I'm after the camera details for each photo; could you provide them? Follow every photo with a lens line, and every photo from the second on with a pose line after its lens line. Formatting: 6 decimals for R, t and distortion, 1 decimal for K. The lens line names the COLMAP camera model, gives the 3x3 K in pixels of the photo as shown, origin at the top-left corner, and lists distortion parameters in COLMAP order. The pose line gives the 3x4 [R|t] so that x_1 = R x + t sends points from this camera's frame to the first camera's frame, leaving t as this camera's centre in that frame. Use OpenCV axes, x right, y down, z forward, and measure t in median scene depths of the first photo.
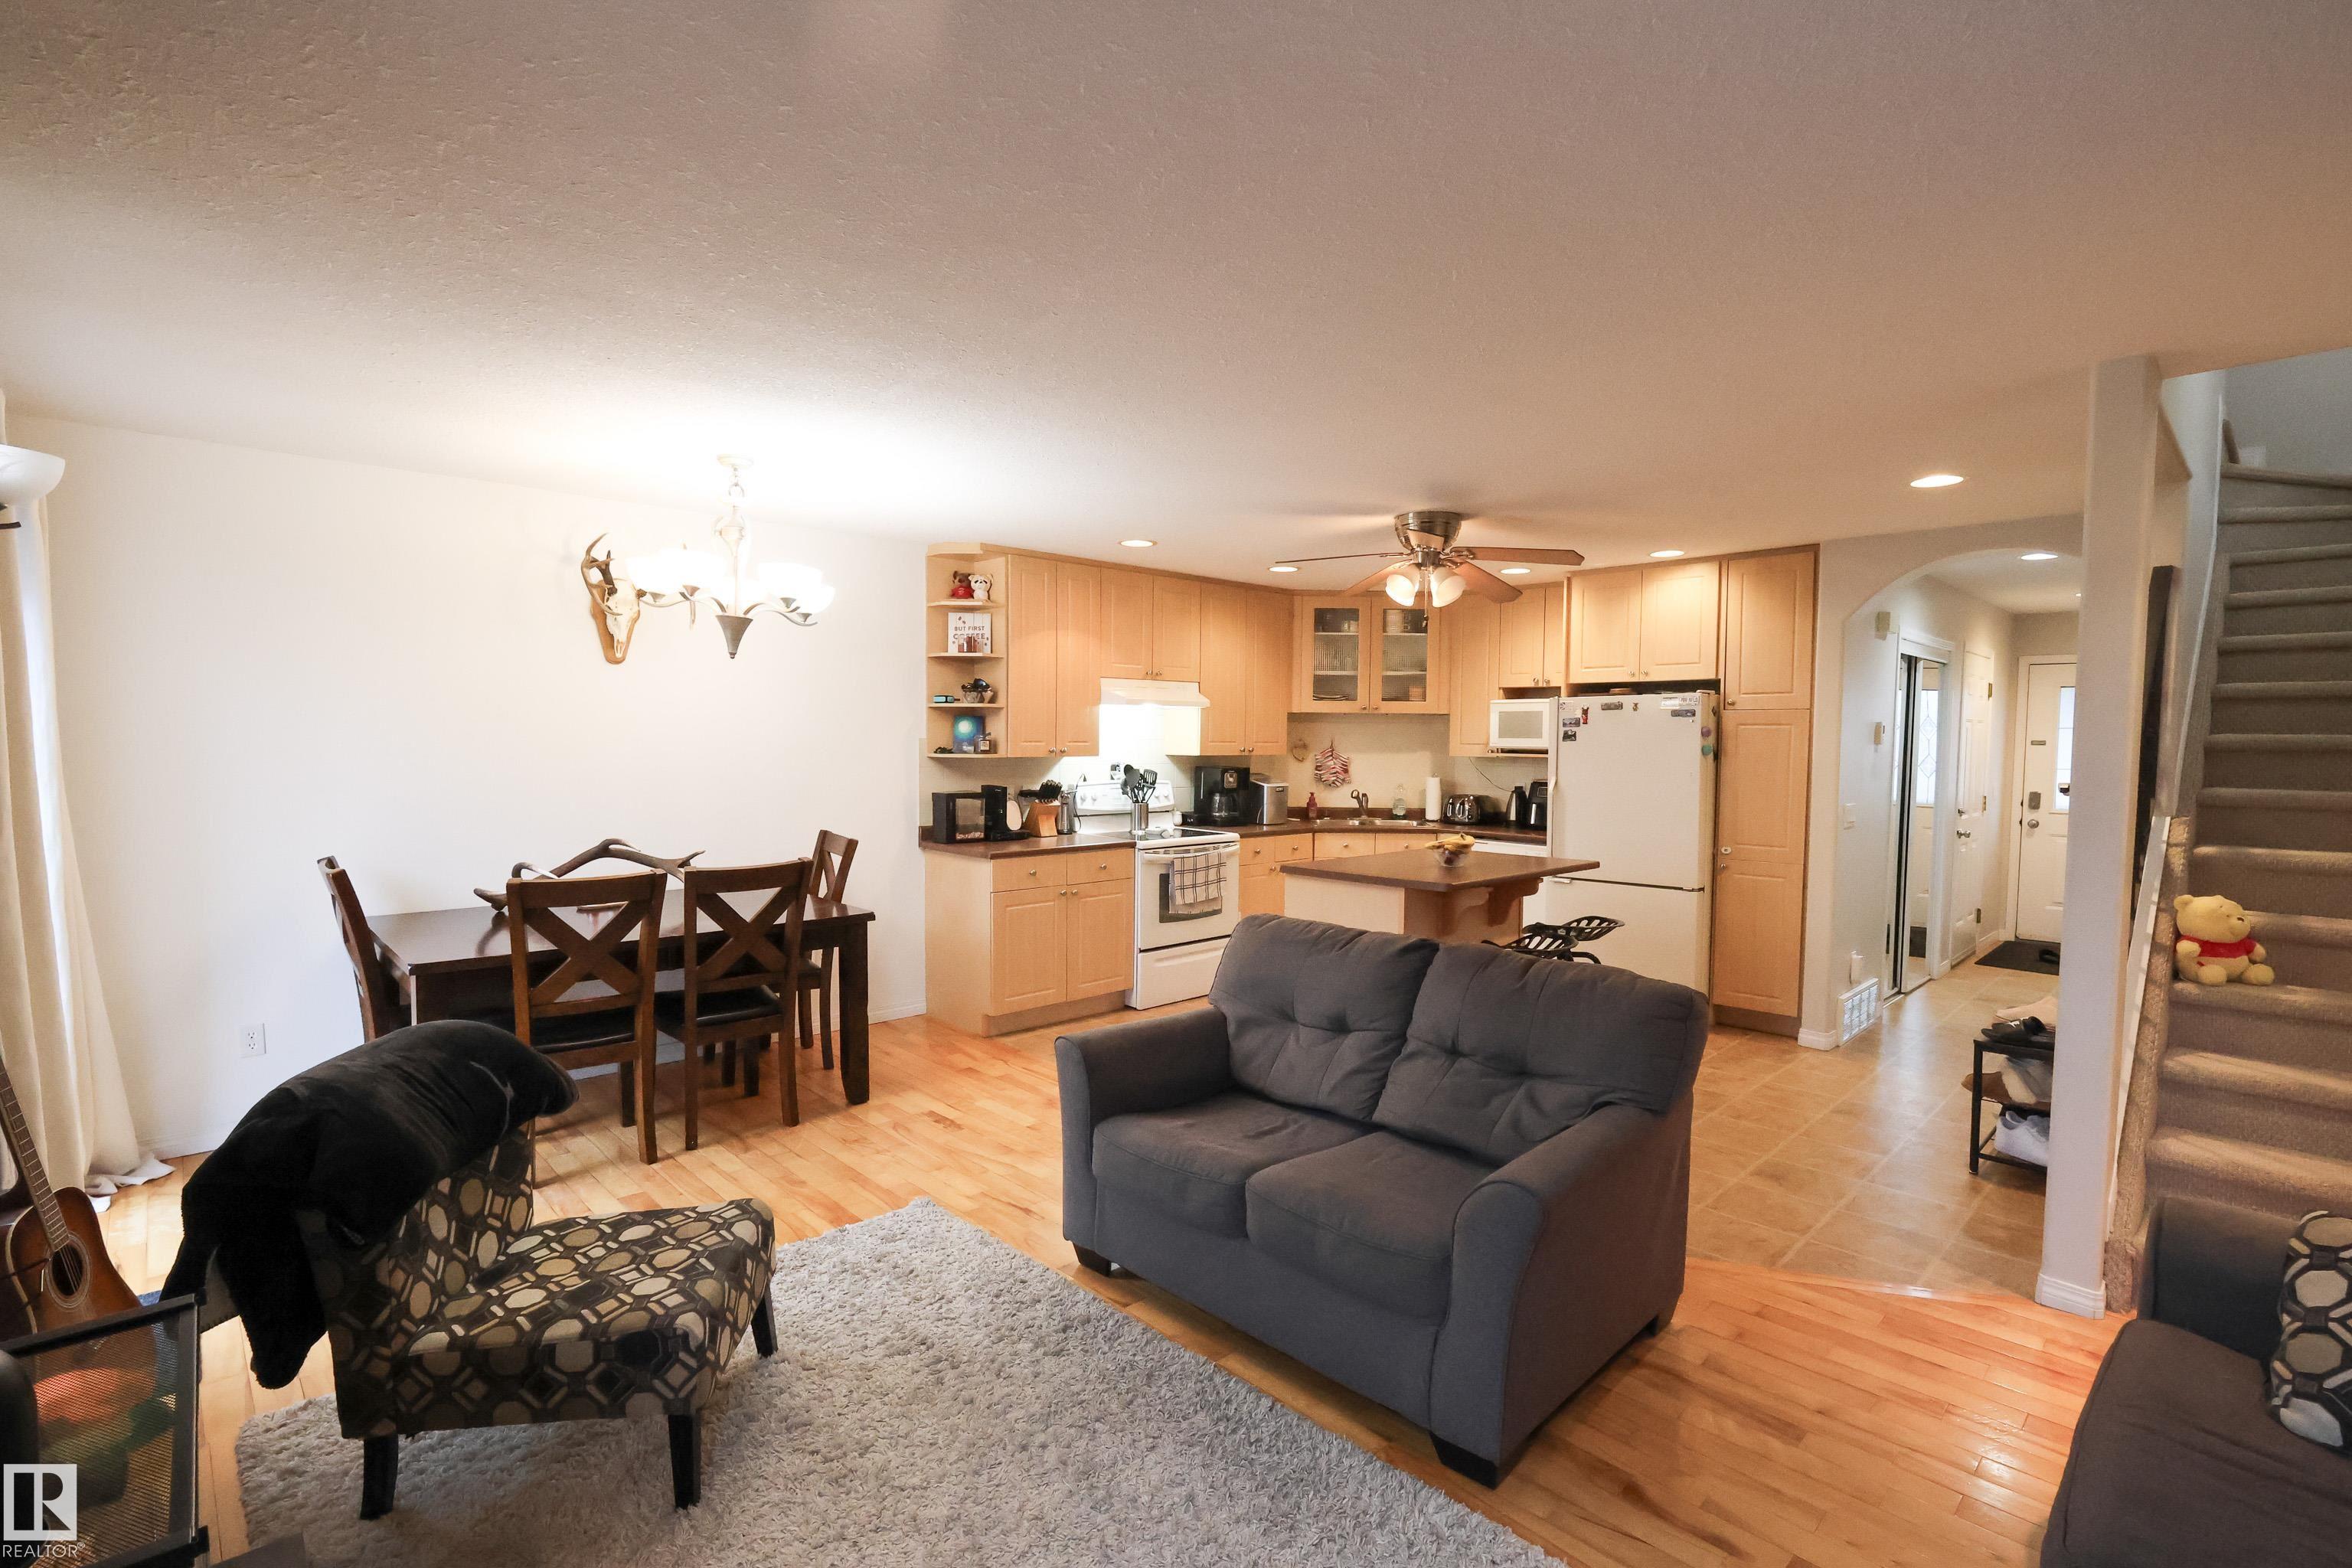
lens RADIAL K [[1088.7, 0, 1189.0], [0, 1088.7, 798.3], [0, 0, 1]] dist [-0.002408, 0.000138]
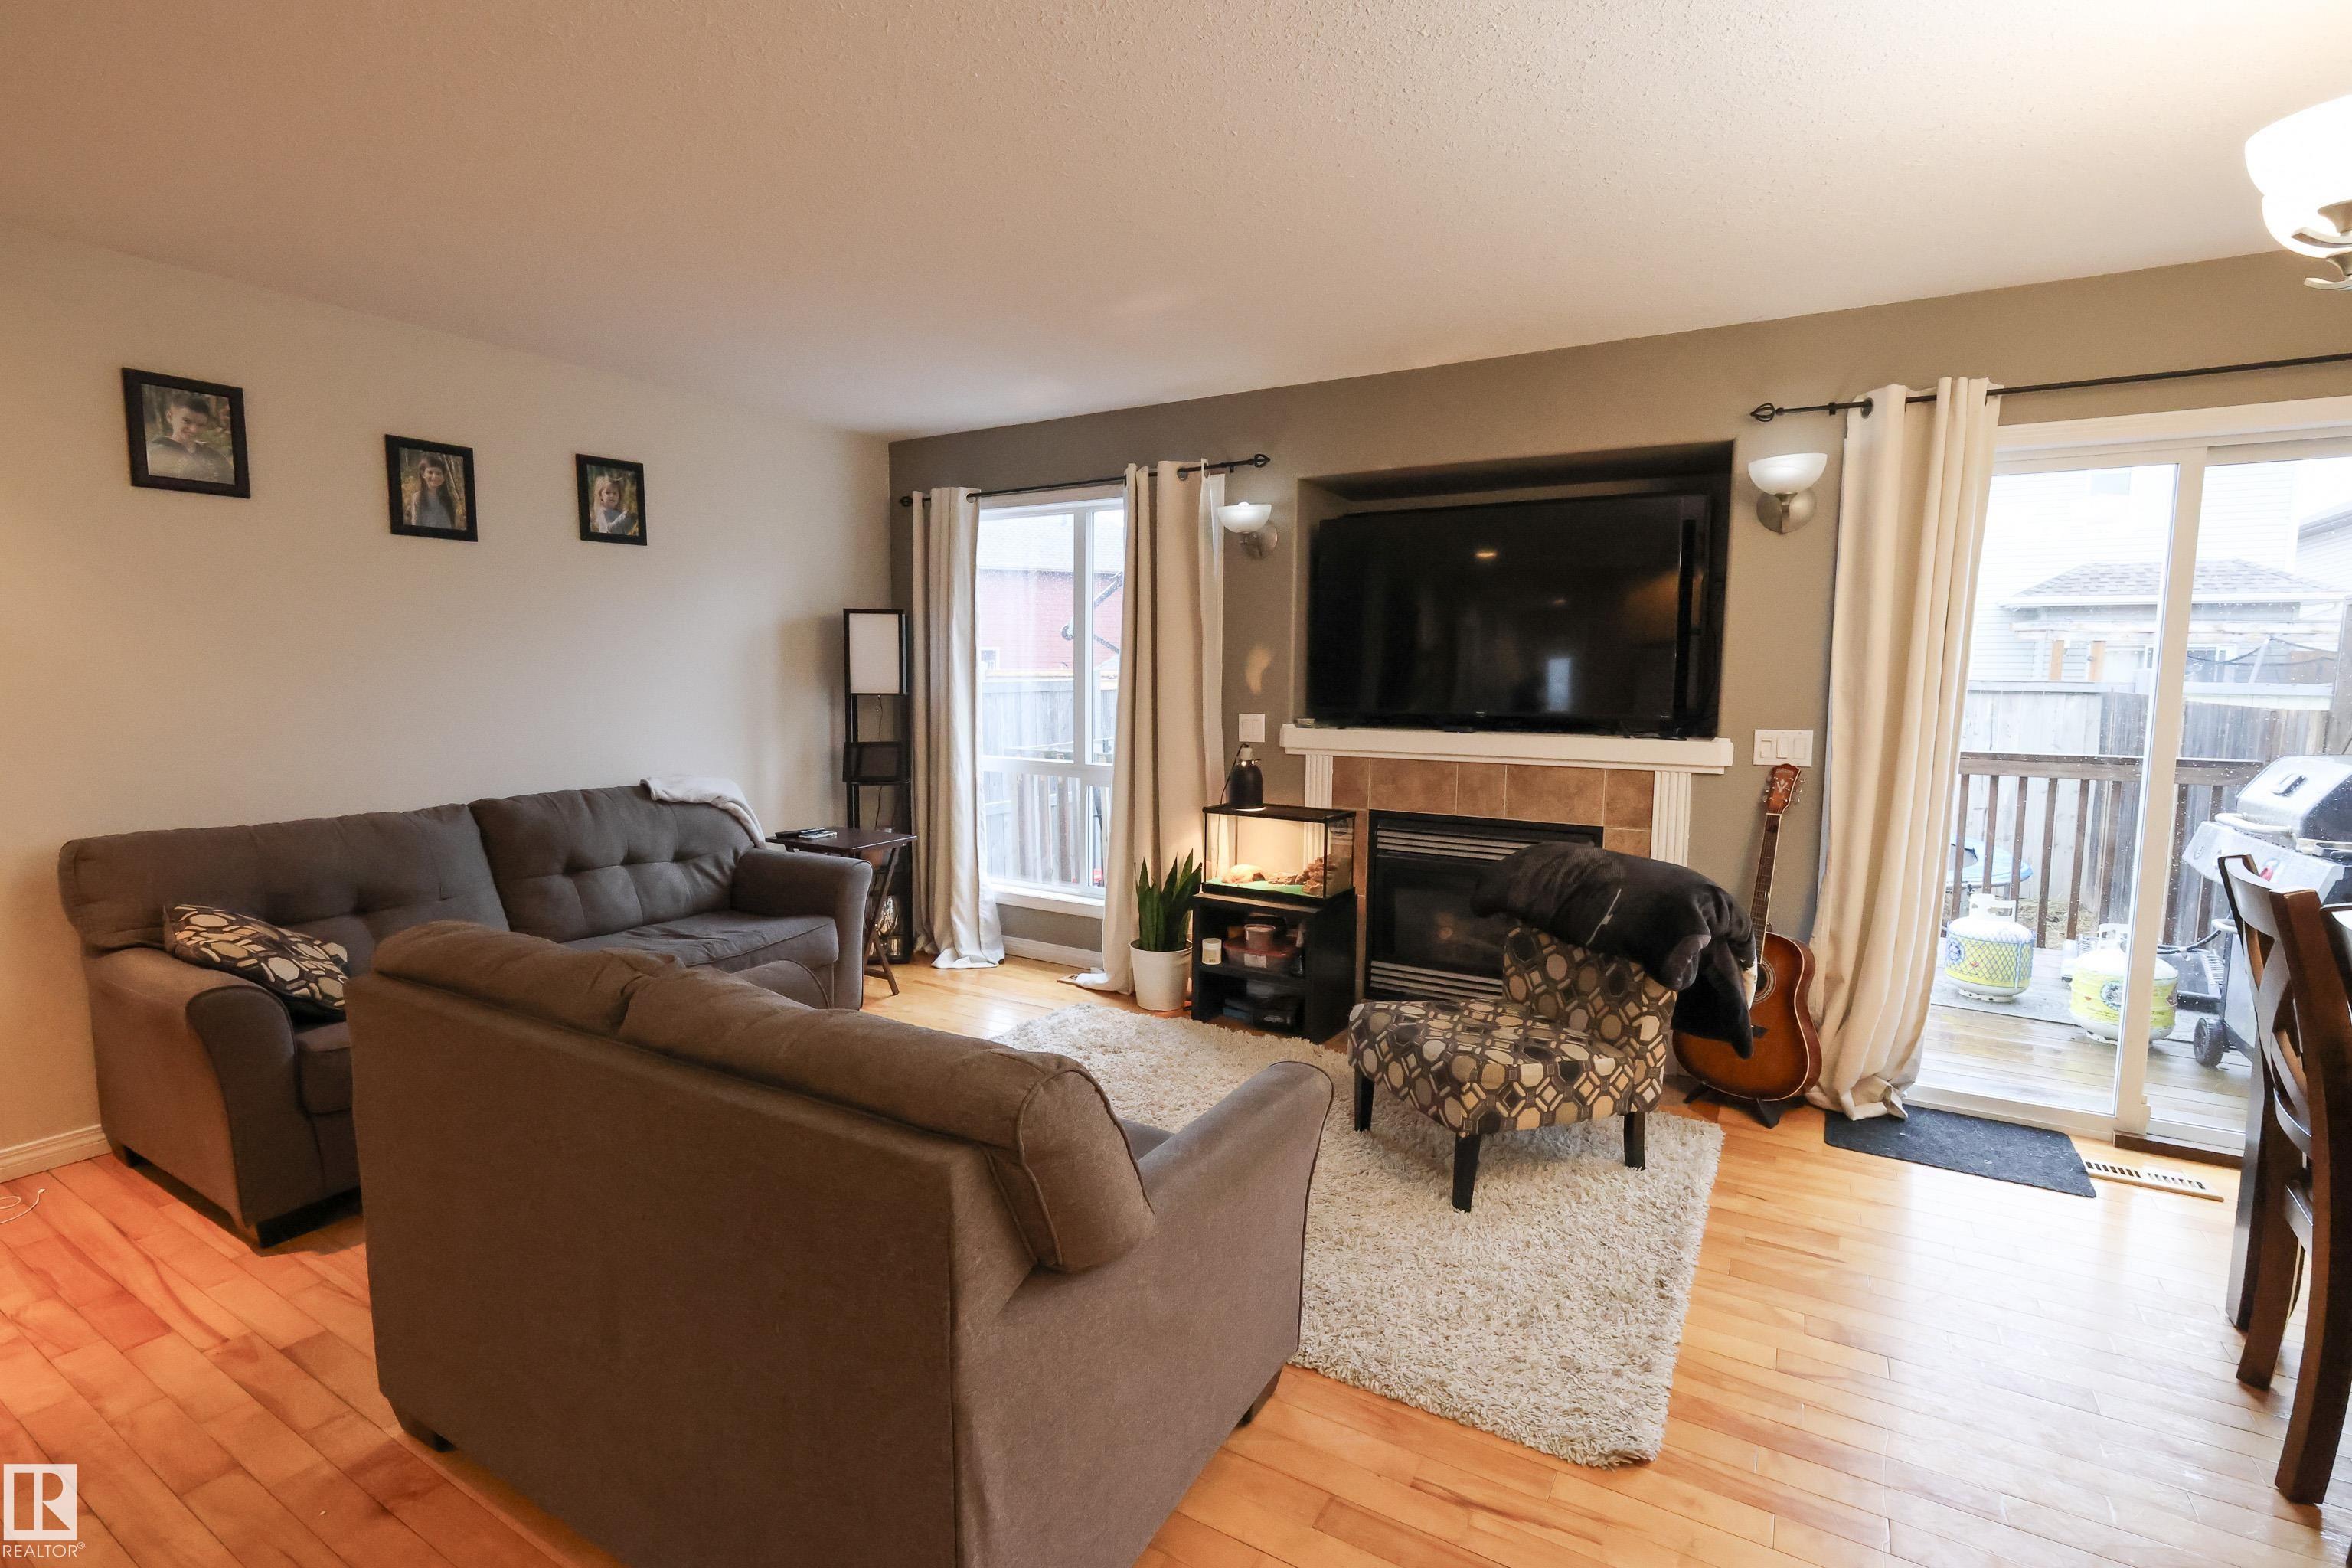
lens RADIAL K [[1087.7, 0, 1176.6], [0, 1087.7, 773.4], [0, 0, 1]] dist [-0.006382, 0.001000]
pose [[-0.964780, 0.008519, -0.262918, 0.064205], [-0.031311, 0.988651, 0.146931, -0.022562], [0.261186, 0.149988, -0.953565, 0.786460]]
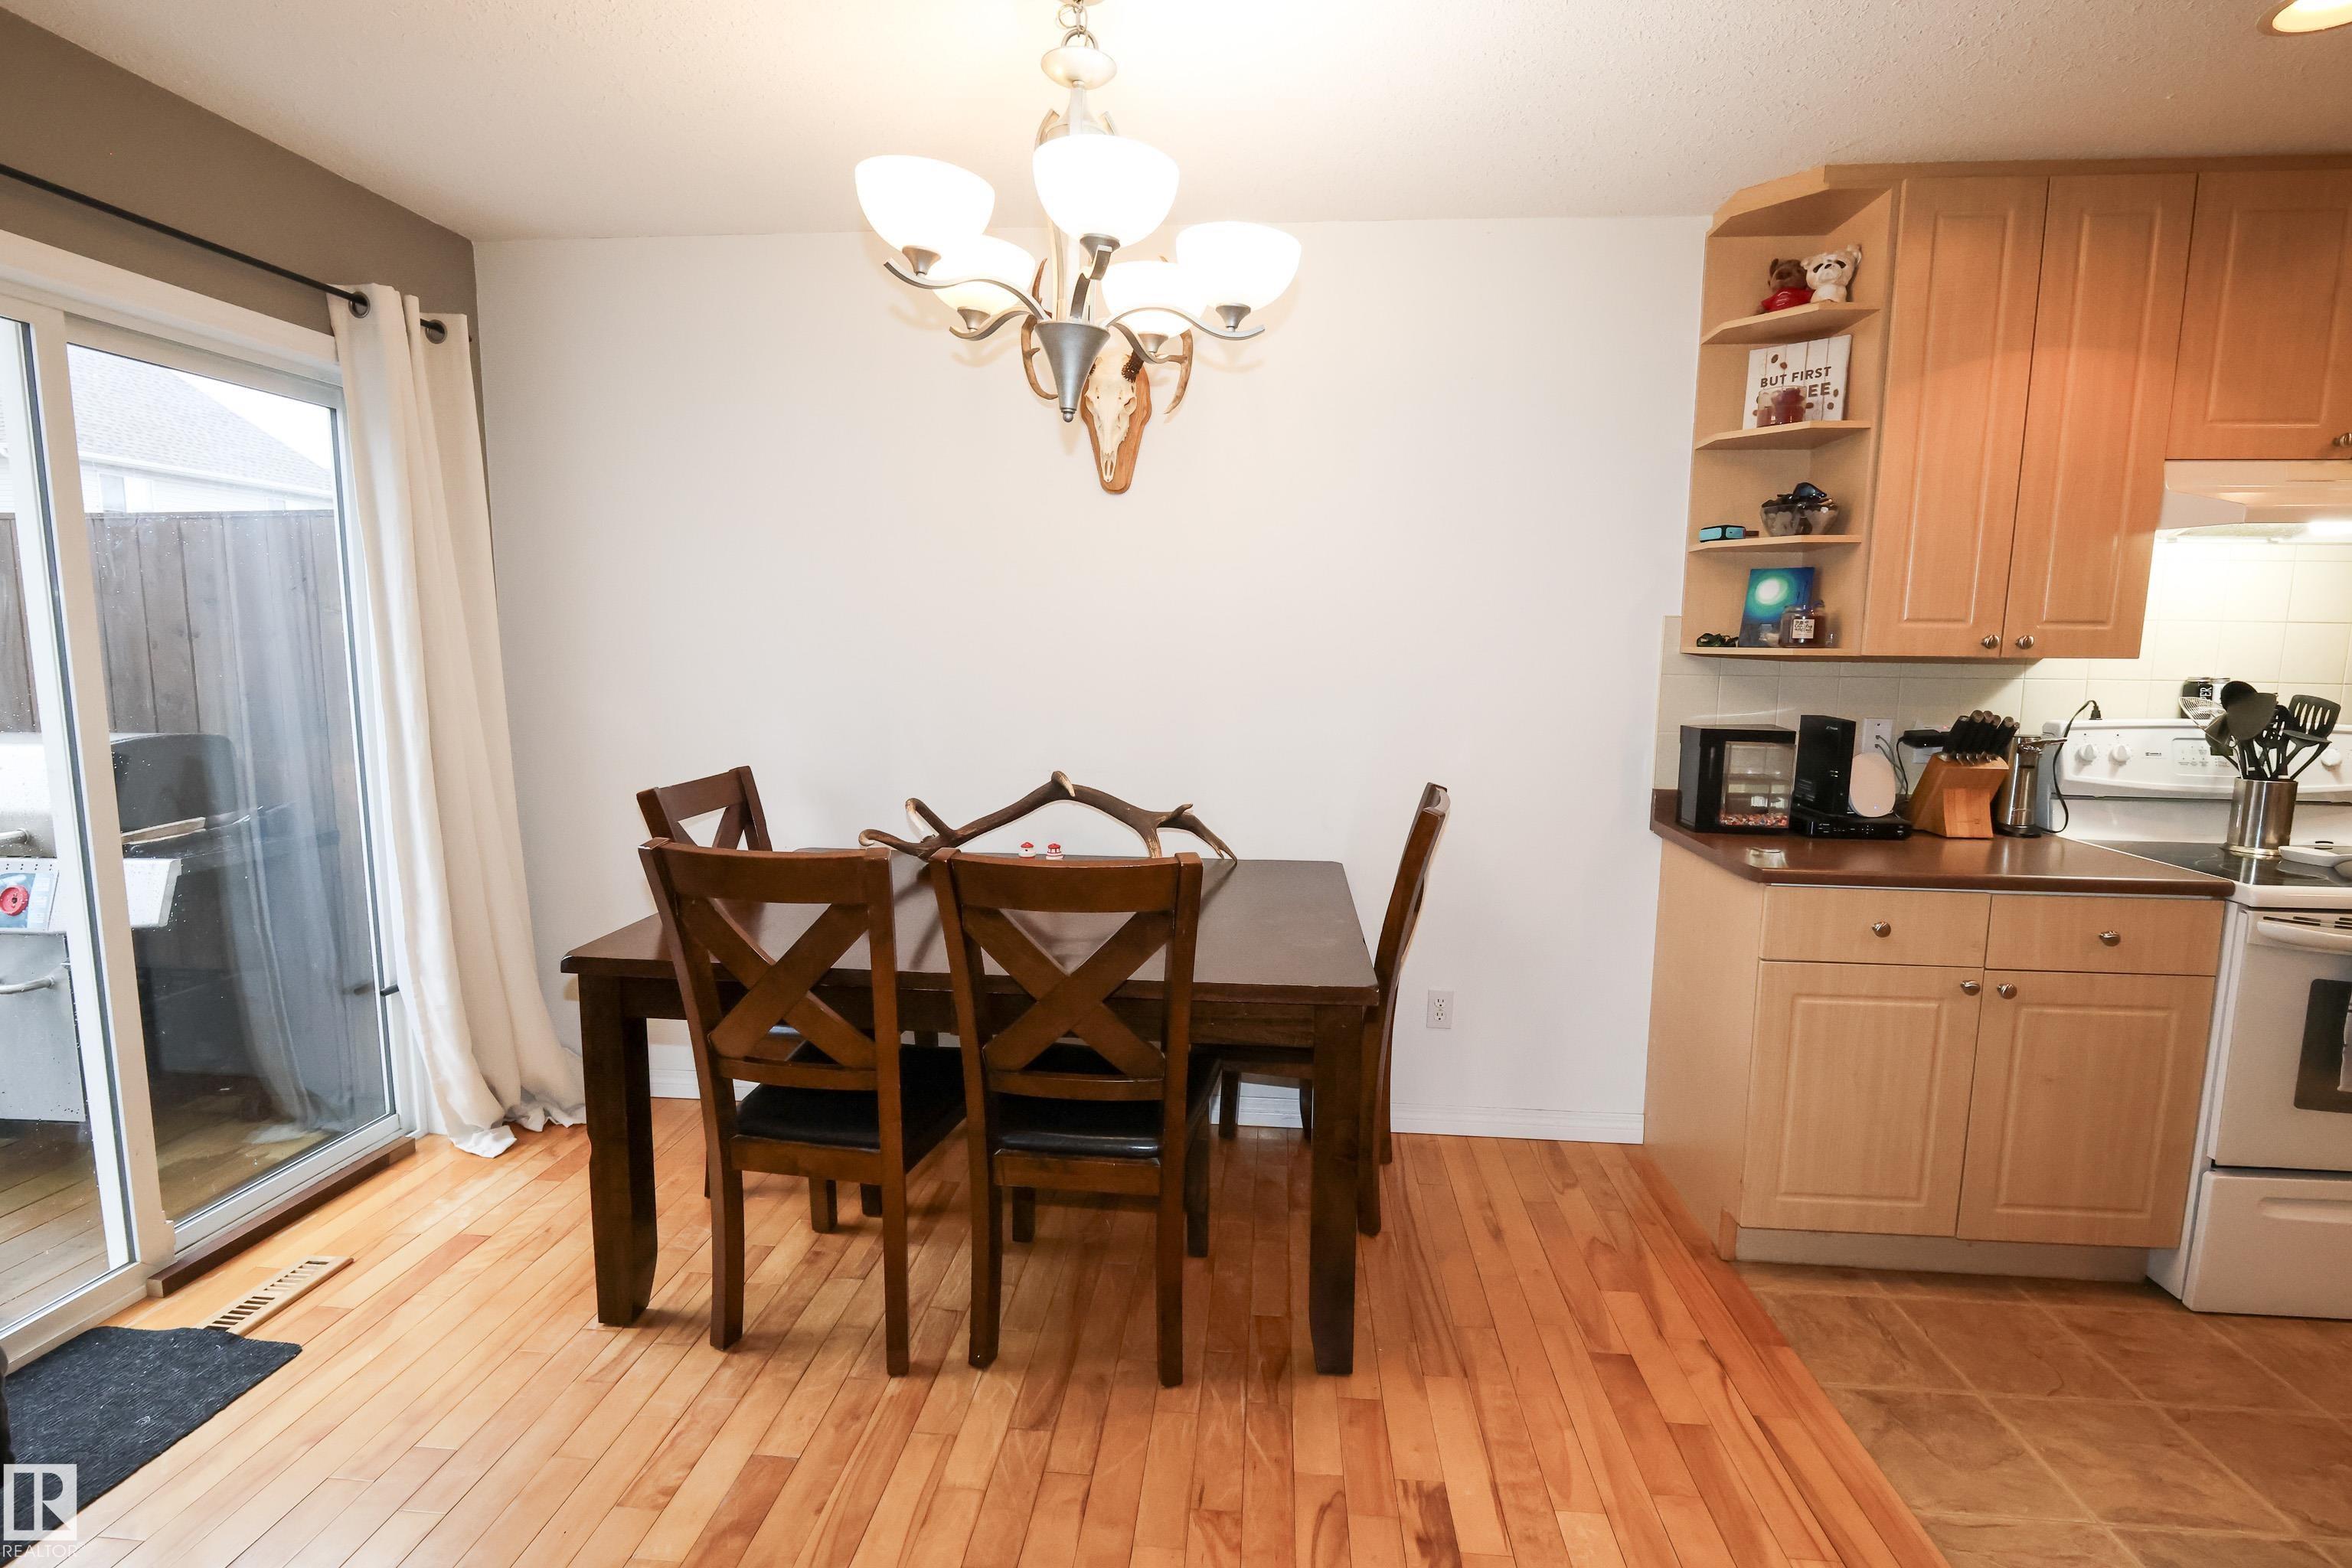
lens RADIAL K [[1083.9, 0, 1181.3], [0, 1083.9, 779.7], [0, 0, 1]] dist [-0.005870, 0.000123]
pose [[0.658336, 0.091055, -0.747197, -0.012567], [-0.048711, 0.995729, 0.078423, -0.007336], [0.751147, -0.015232, 0.659960, 0.461716]]
